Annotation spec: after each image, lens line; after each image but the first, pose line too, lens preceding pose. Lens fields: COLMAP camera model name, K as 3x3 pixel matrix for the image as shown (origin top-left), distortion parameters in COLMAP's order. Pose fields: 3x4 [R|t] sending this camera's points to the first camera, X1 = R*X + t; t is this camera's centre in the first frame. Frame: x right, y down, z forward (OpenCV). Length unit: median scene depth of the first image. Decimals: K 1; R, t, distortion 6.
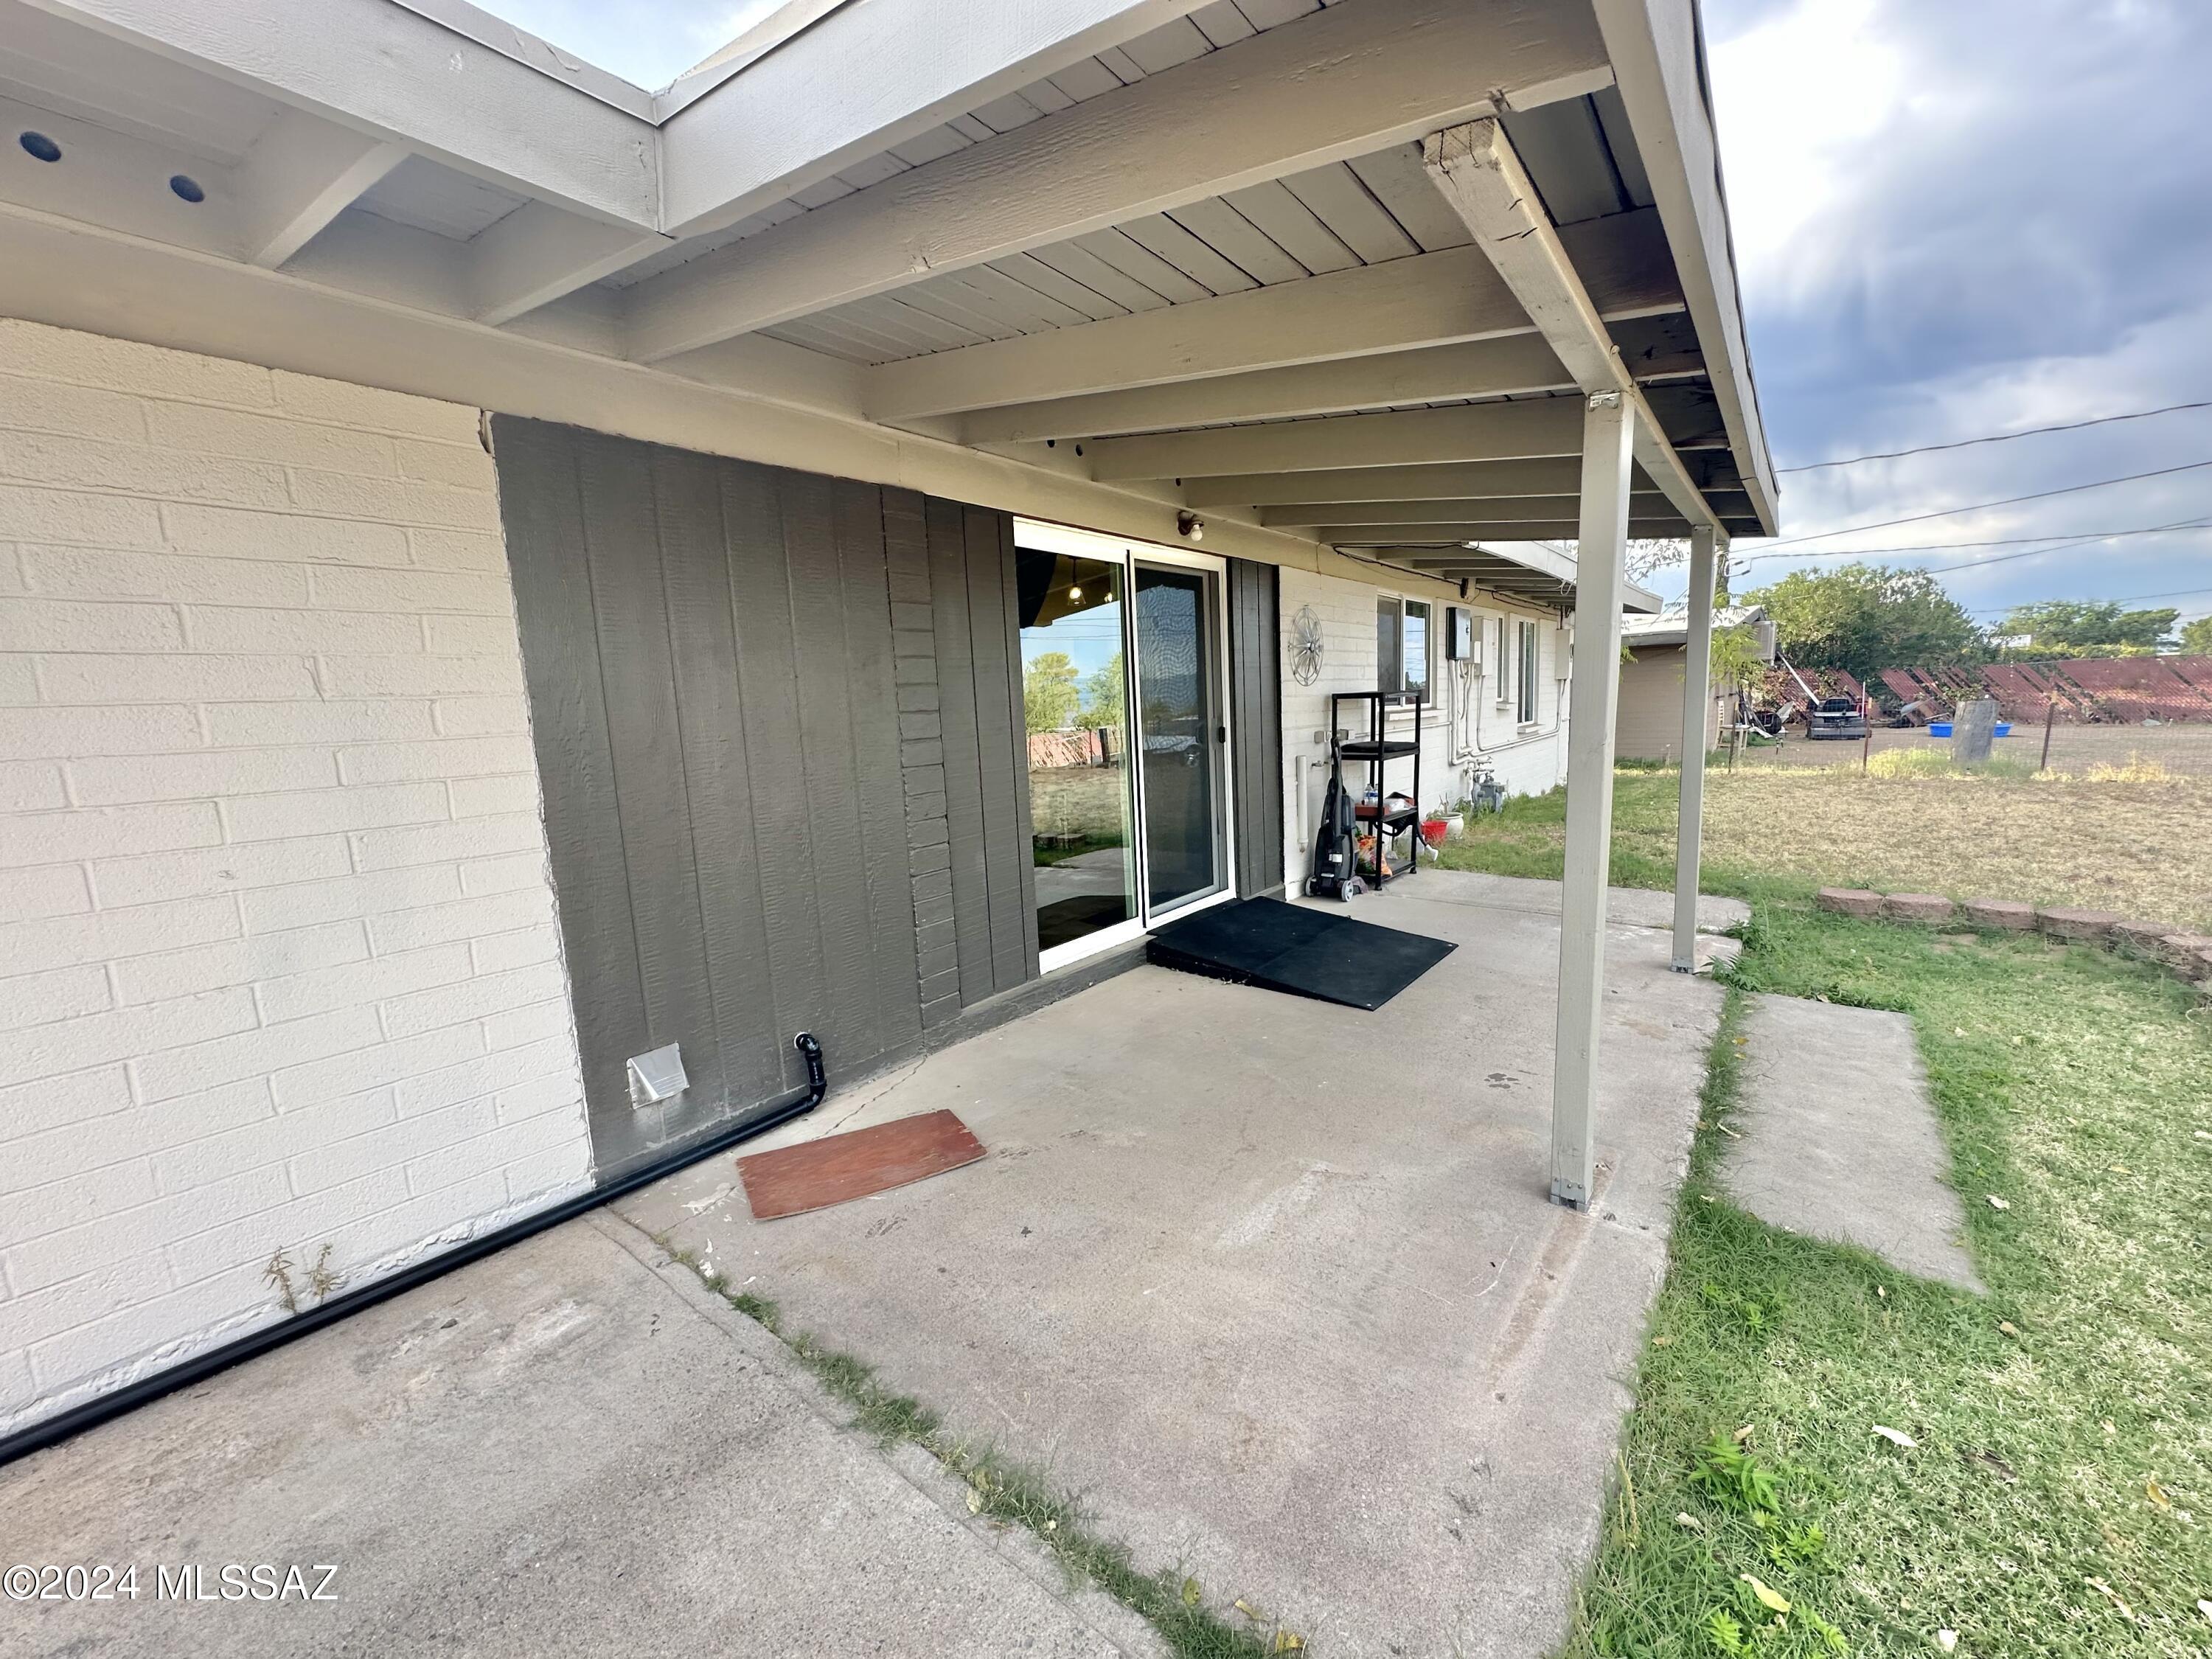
lens RADIAL K [[878.1, 0, 1104.7], [0, 878.1, 829.3], [0, 0, 1]] dist [-0.002212, -0.000048]
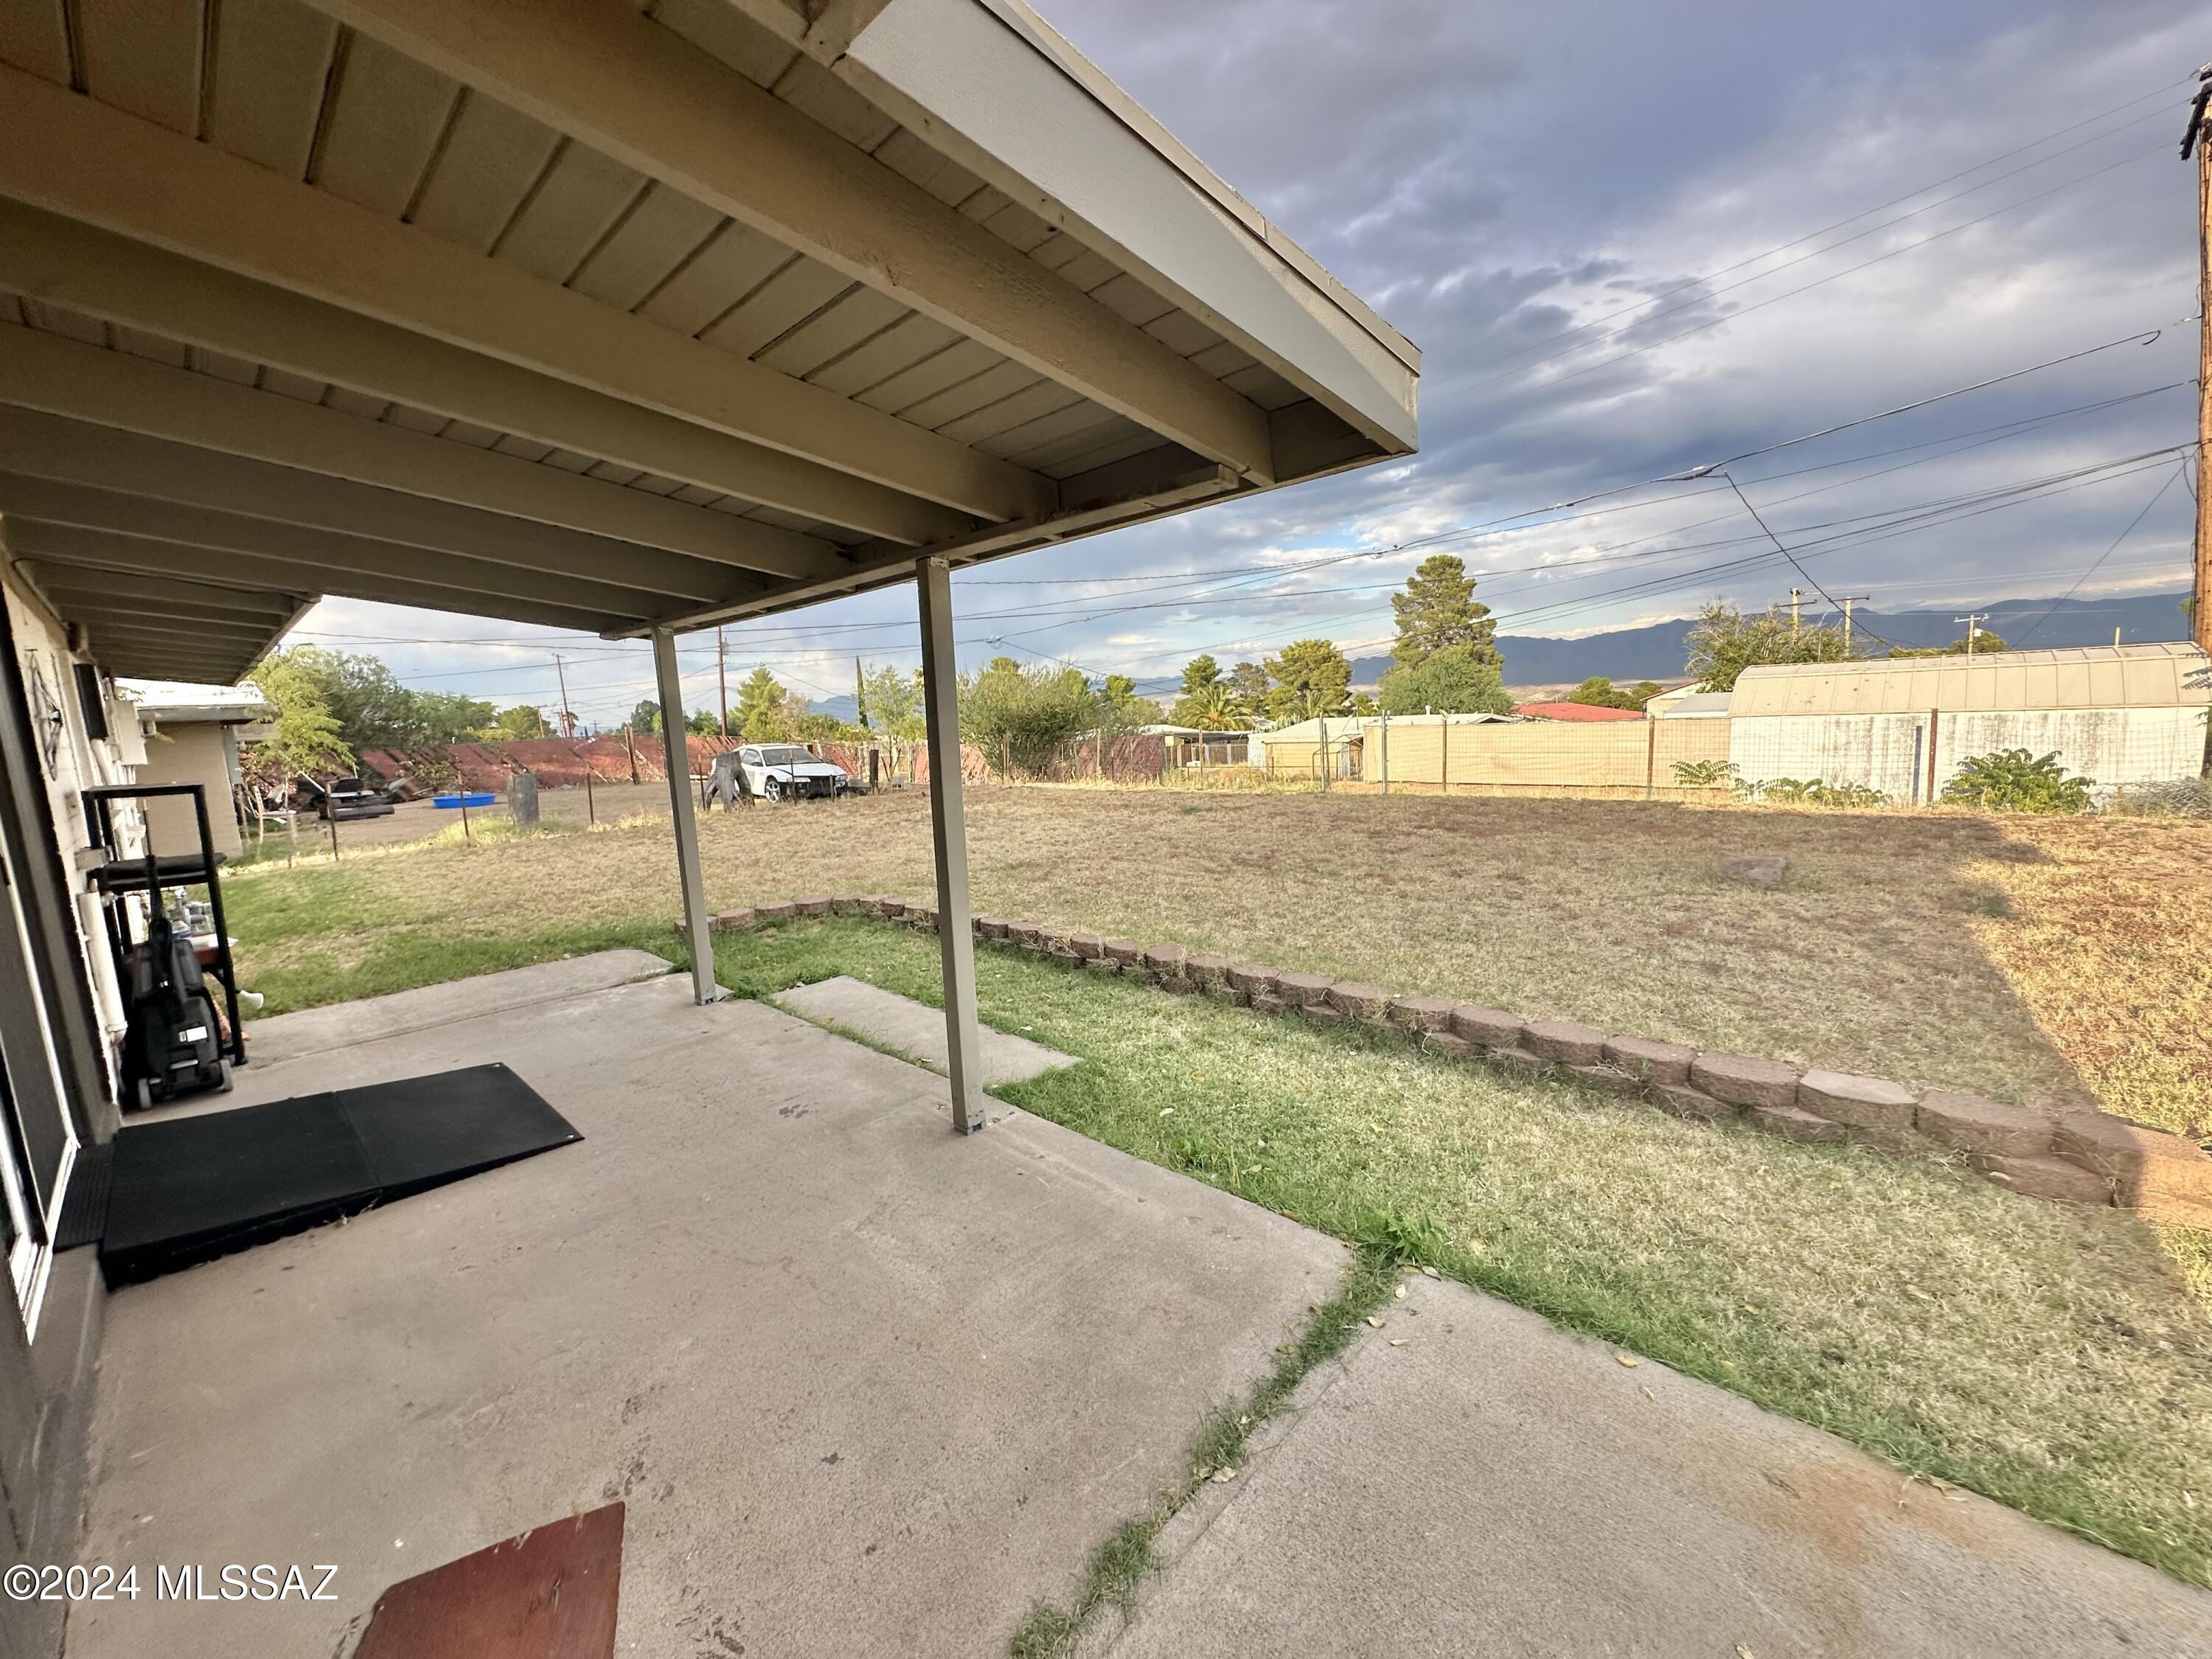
lens RADIAL K [[878.1, 0, 1103.8], [0, 878.1, 830.9], [0, 0, 1]] dist [-0.002212, -0.000048]
pose [[0.090713, -0.100263, 0.990817, -0.480544], [0.187240, 0.978893, 0.081914, -0.066249], [-0.978117, 0.178090, 0.107571, 0.354949]]
